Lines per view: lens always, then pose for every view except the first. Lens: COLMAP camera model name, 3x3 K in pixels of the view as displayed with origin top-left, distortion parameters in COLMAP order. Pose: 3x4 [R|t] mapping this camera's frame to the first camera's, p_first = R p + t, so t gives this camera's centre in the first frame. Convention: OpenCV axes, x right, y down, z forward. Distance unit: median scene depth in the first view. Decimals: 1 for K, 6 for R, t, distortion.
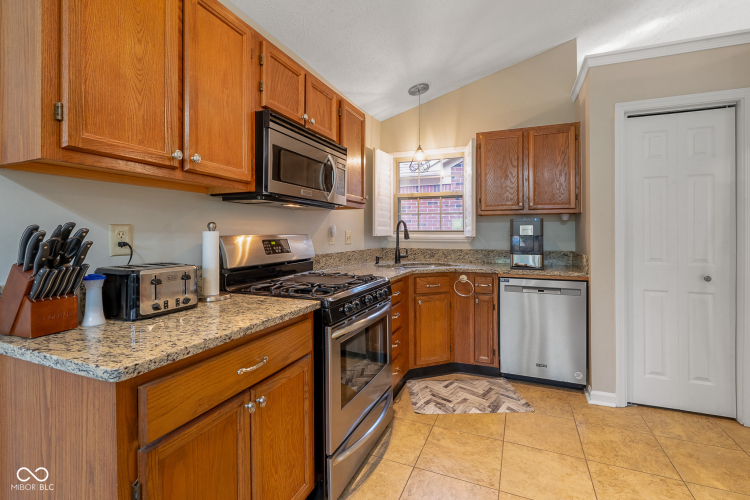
lens RADIAL K [[336.1, 0, 374.7], [0, 336.1, 232.1], [0, 0, 1]] dist [0.000561, 0.000130]
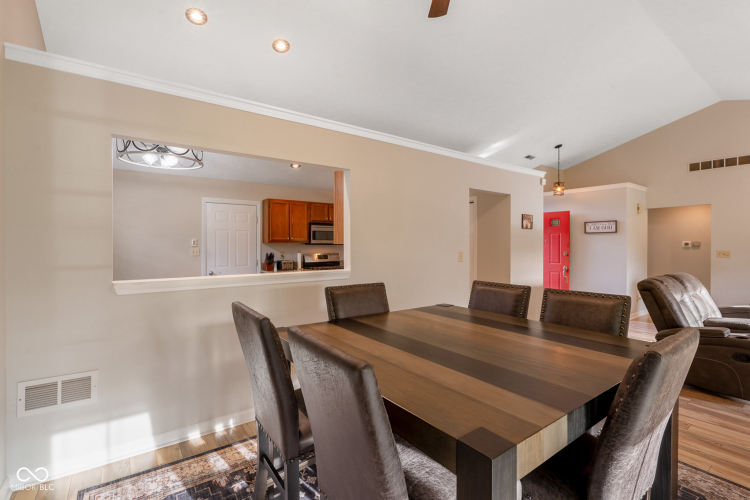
lens RADIAL K [[339.7, 0, 373.8], [0, 339.7, 243.9], [0, 0, 1]] dist [0.000017, 0.000028]
pose [[0.853461, -0.006801, -0.521113, 2.414934], [0.009320, 0.999954, 0.002215, -0.114592], [0.521074, -0.006747, 0.853485, -2.042388]]
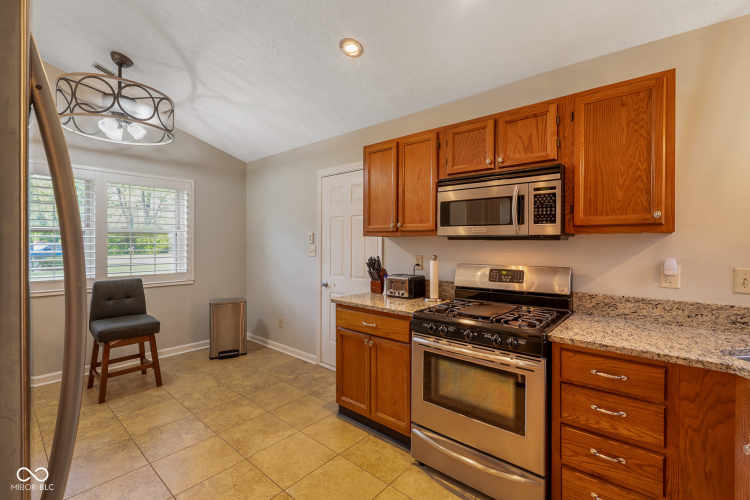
lens RADIAL K [[339.7, 0, 373.8], [0, 339.7, 243.9], [0, 0, 1]] dist [0.000017, 0.000028]
pose [[-0.310276, -0.001169, -0.950646, 1.215700], [0.001880, 0.999997, -0.001843, -0.082862], [0.950645, -0.002359, -0.310272, 1.219937]]
